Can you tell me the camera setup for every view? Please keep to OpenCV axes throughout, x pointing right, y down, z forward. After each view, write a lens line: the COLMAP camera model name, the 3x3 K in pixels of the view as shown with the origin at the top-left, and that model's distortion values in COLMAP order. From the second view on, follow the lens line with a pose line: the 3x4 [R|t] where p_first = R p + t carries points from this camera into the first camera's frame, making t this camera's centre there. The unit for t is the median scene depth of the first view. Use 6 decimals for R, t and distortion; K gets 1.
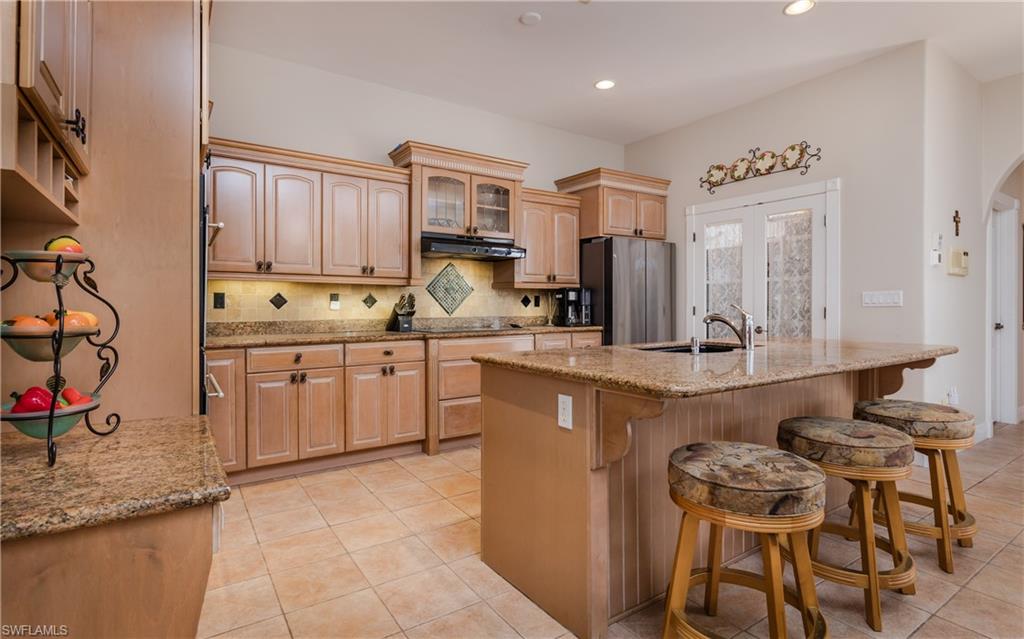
lens RADIAL K [[513.6, 0, 515.5], [0, 513.6, 305.5], [0, 0, 1]] dist [-0.000453, -0.000075]
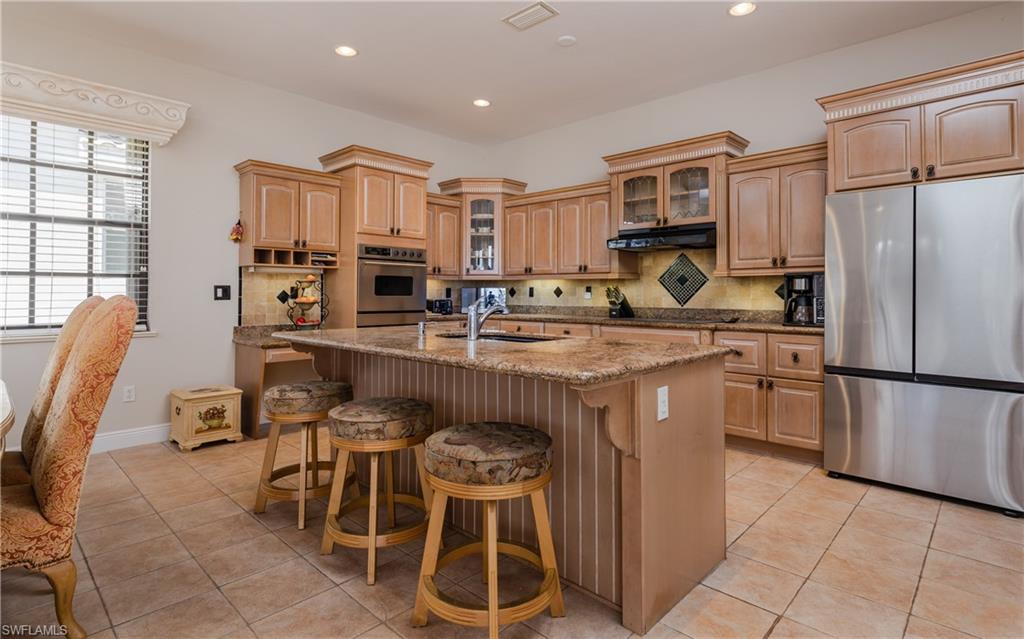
lens RADIAL K [[516.3, 0, 517.6], [0, 516.3, 287.7], [0, 0, 1]] dist [0.002115, 0.000345]
pose [[0.216204, -0.009836, -0.976299, 0.900229], [-0.003820, 0.999933, -0.010920, -0.004929], [0.976341, 0.006090, 0.216152, 0.540896]]
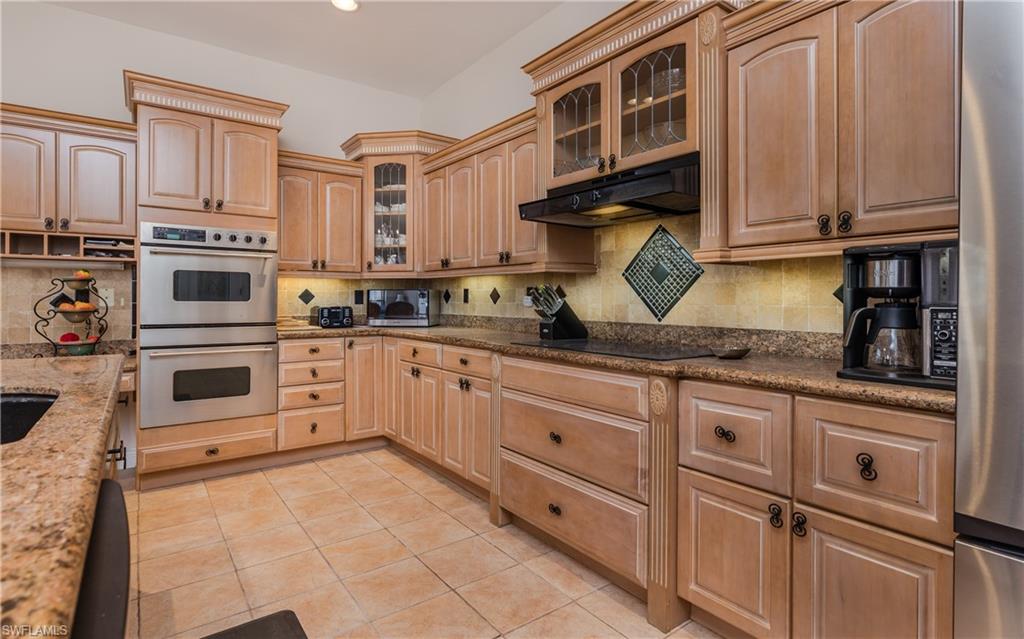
lens RADIAL K [[506.9, 0, 498.1], [0, 506.9, 297.8], [0, 0, 1]] dist [-0.001362, -0.000366]
pose [[0.023138, 0.000148, -0.999732, 0.478012], [-0.003974, 0.999992, 0.000056, -0.005190], [0.999724, 0.003972, 0.023138, 0.934263]]
